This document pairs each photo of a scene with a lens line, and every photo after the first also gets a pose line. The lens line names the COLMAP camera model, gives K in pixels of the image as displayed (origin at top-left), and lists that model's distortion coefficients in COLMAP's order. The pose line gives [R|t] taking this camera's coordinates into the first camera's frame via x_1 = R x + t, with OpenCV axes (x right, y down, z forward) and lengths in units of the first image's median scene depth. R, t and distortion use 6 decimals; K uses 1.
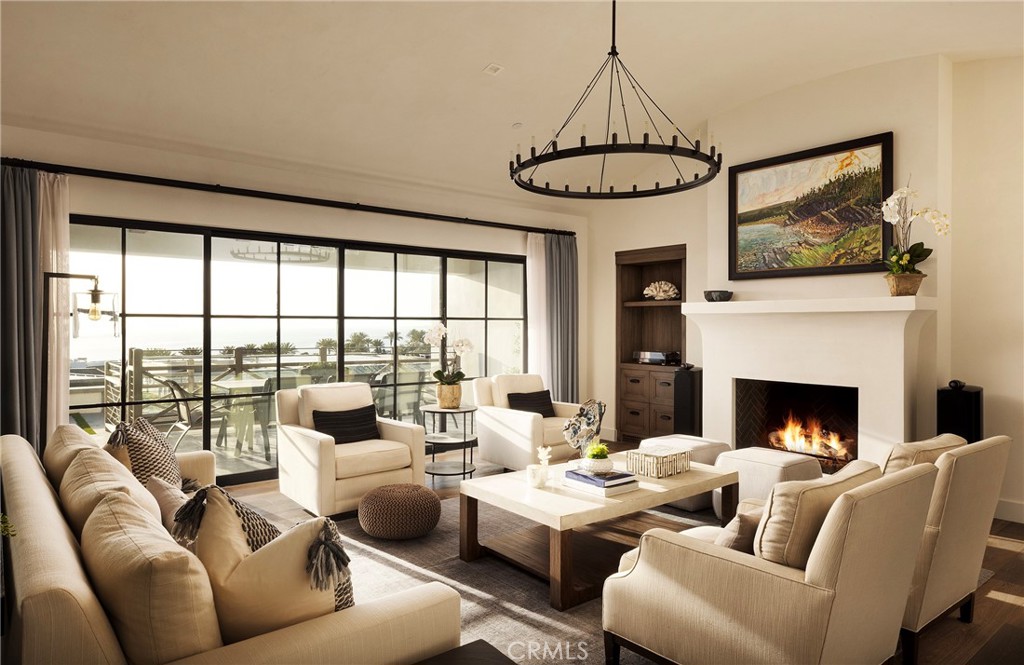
lens RADIAL K [[628.4, 0, 506.9], [0, 628.4, 325.5], [0, 0, 1]] dist [-0.001402, -0.000307]
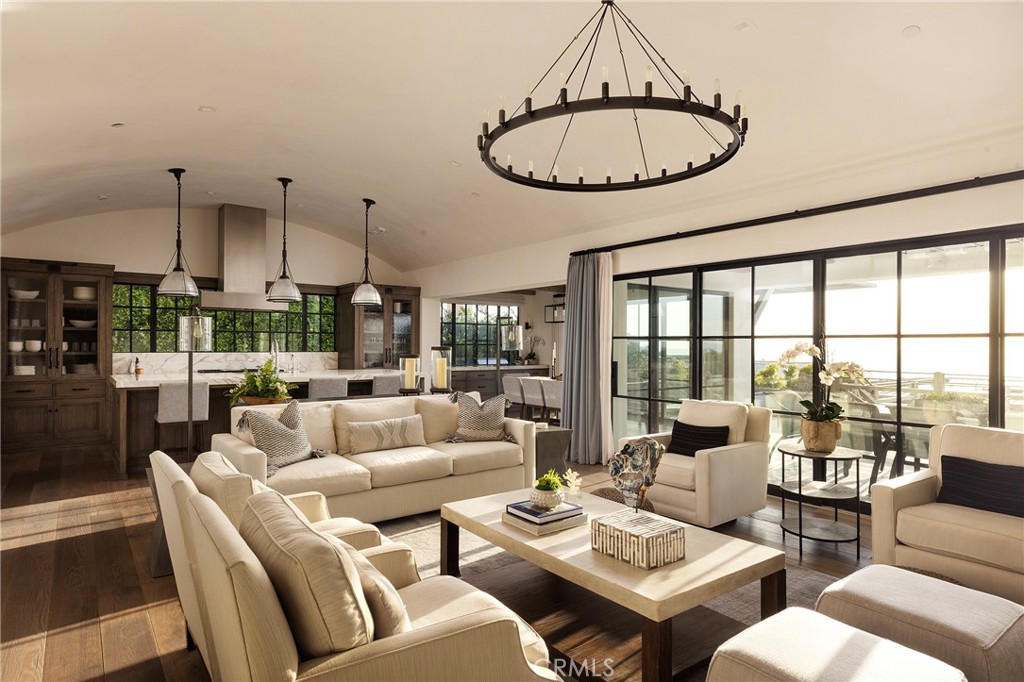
lens RADIAL K [[593.5, 0, 507.6], [0, 593.5, 341.0], [0, 0, 1]] dist [0.006037, 0.000264]
pose [[-0.052560, -0.007114, -0.998592, 0.702560], [-0.002992, 0.999971, -0.006967, 0.001075], [0.998613, 0.002621, -0.052579, 0.683918]]
